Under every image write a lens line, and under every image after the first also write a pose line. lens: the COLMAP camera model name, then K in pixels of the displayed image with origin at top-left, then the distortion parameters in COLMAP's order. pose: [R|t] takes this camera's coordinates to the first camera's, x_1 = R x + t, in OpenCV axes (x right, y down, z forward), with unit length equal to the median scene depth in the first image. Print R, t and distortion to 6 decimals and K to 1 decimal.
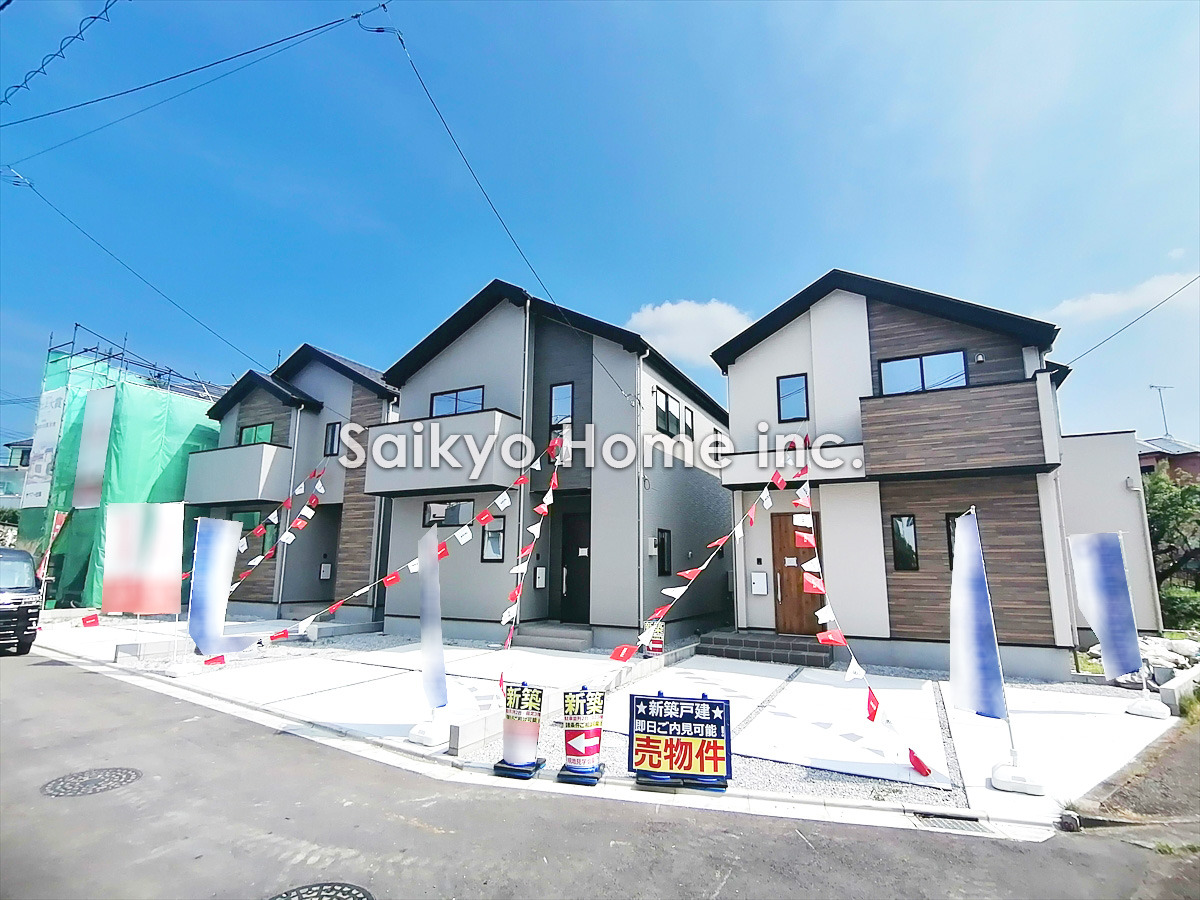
lens RADIAL K [[605.7, 0, 592.0], [0, 605.7, 450.3], [0, 0, 1]] dist [0.002075, -0.005392]
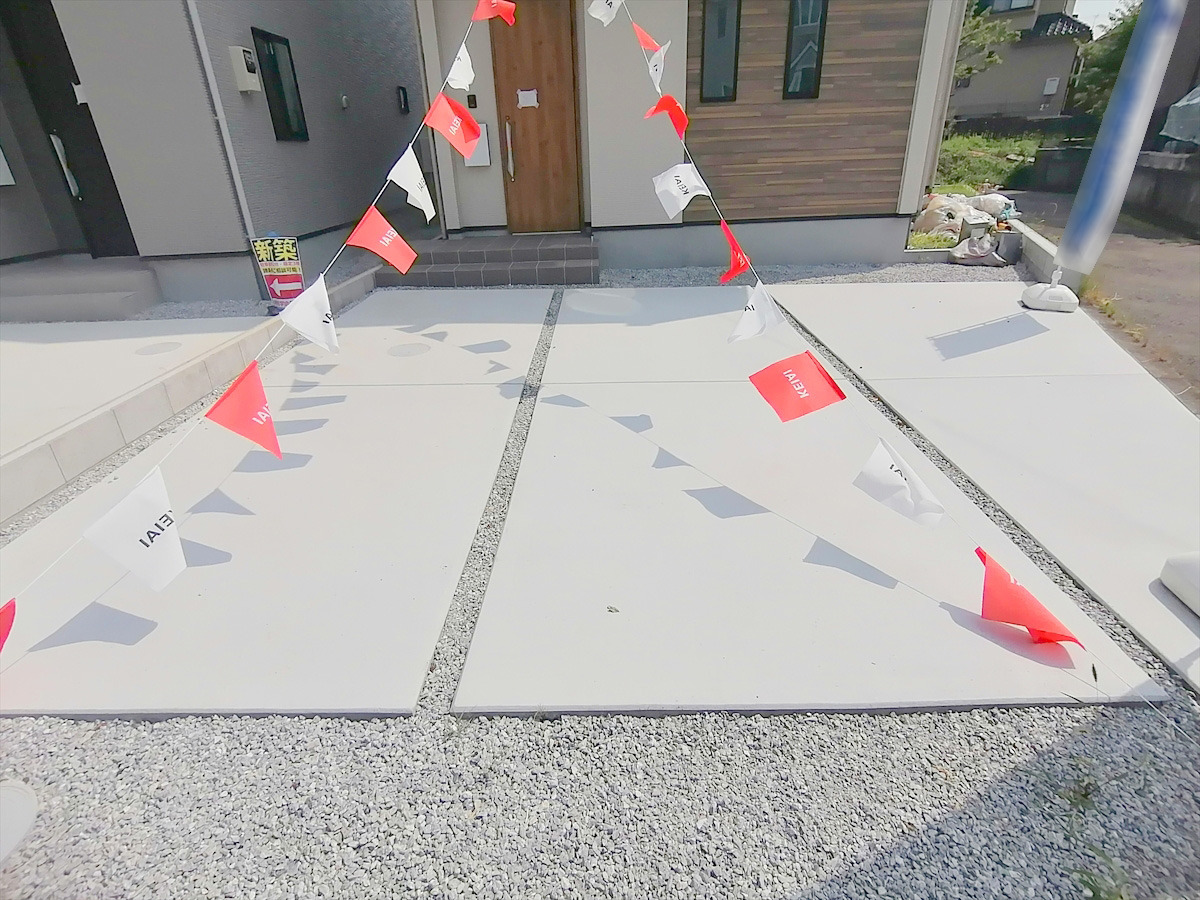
lens RADIAL K [[605.7, 0, 593.1], [0, 605.7, 443.7], [0, 0, 1]] dist [0.002075, -0.005392]
pose [[0.893367, -0.237573, 0.381385, 0.096863], [-0.037693, 0.806175, 0.590476, 0.110345], [-0.447744, -0.541887, 0.711255, 0.414766]]
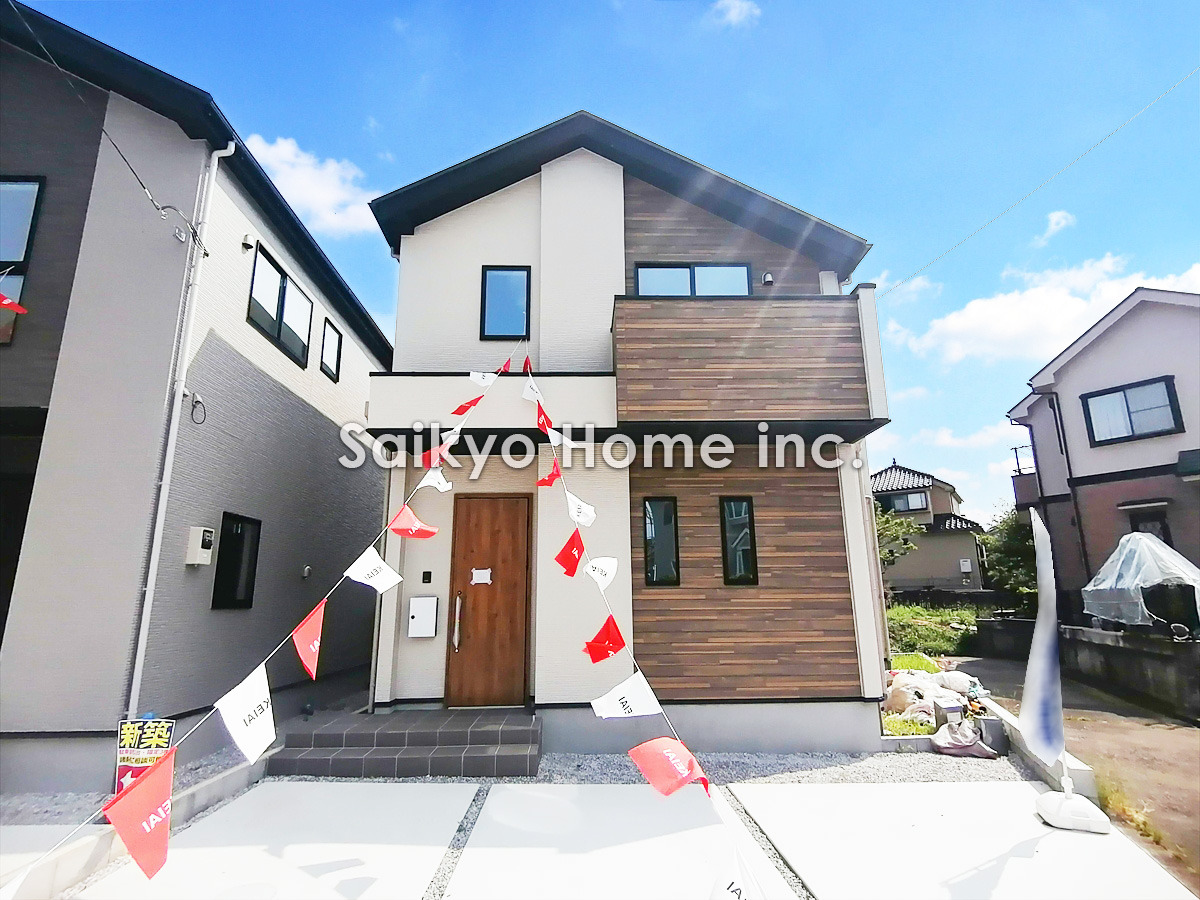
lens RADIAL K [[605.7, 0, 594.6], [0, 605.7, 468.1], [0, 0, 1]] dist [0.002075, -0.005392]
pose [[0.876657, 0.081881, 0.474097, 0.145190], [-0.070461, 0.996637, -0.041839, 0.099618], [-0.475929, 0.003273, 0.879478, 0.452457]]
